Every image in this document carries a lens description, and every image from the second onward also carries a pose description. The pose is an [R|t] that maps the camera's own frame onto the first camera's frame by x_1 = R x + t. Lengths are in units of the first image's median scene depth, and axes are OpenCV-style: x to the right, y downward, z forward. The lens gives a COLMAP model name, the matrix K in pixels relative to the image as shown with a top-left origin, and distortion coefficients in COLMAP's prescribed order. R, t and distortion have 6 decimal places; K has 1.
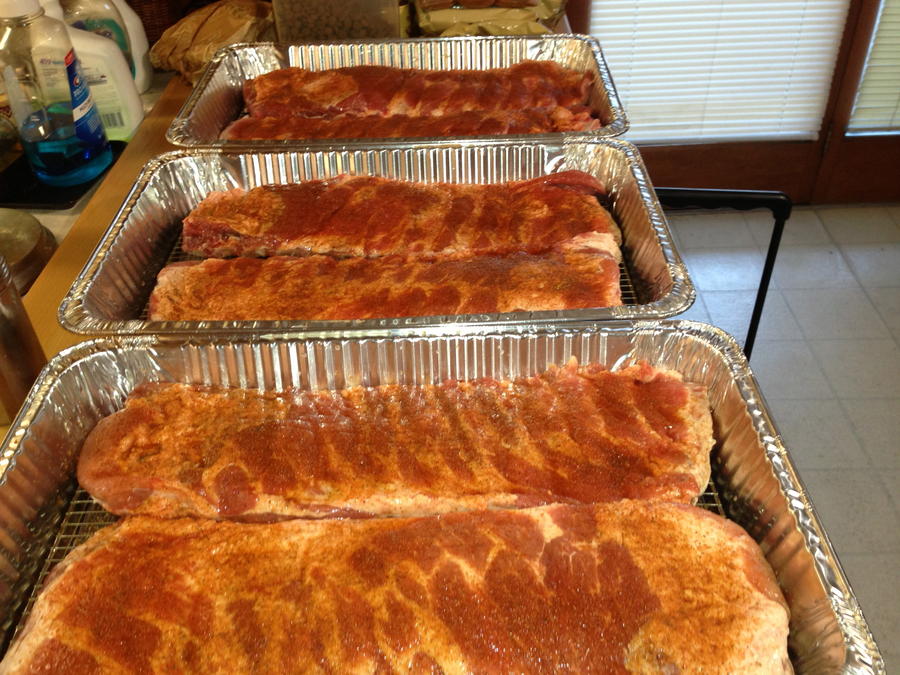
lens RADIAL K [[854.4, 0, 450.0], [0, 854.4, 337.5], [0, 0, 1]] dist [0.124631, -0.249476]
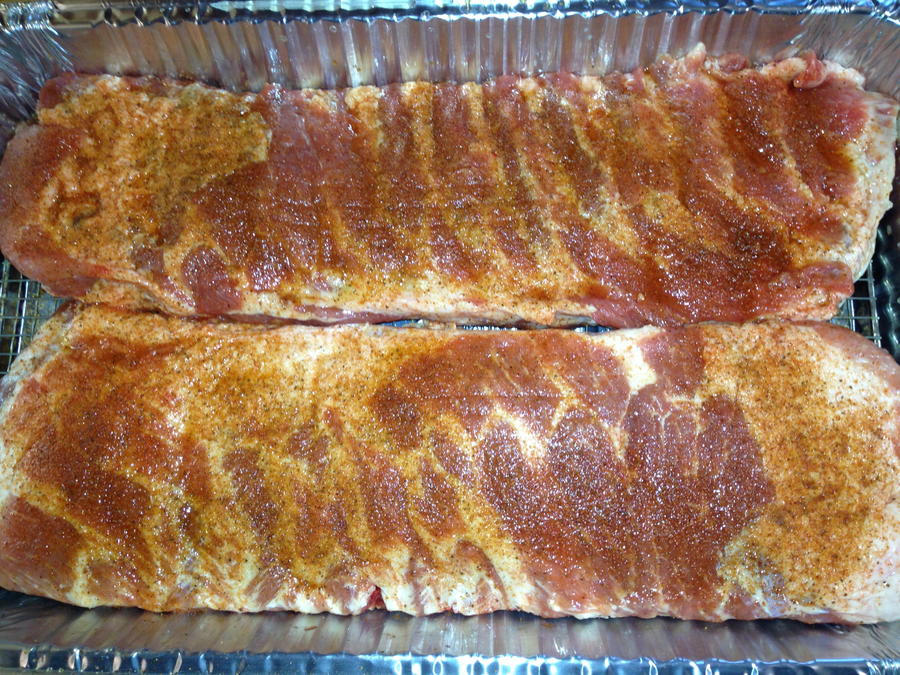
lens RADIAL K [[854.4, 0, 450.0], [0, 854.4, 337.5], [0, 0, 1]] dist [0.124631, -0.249476]
pose [[0.999300, 0.016469, -0.033598, -0.021011], [0.008418, 0.775963, 0.630723, -0.259997], [0.036459, -0.630564, 0.775281, 0.425177]]
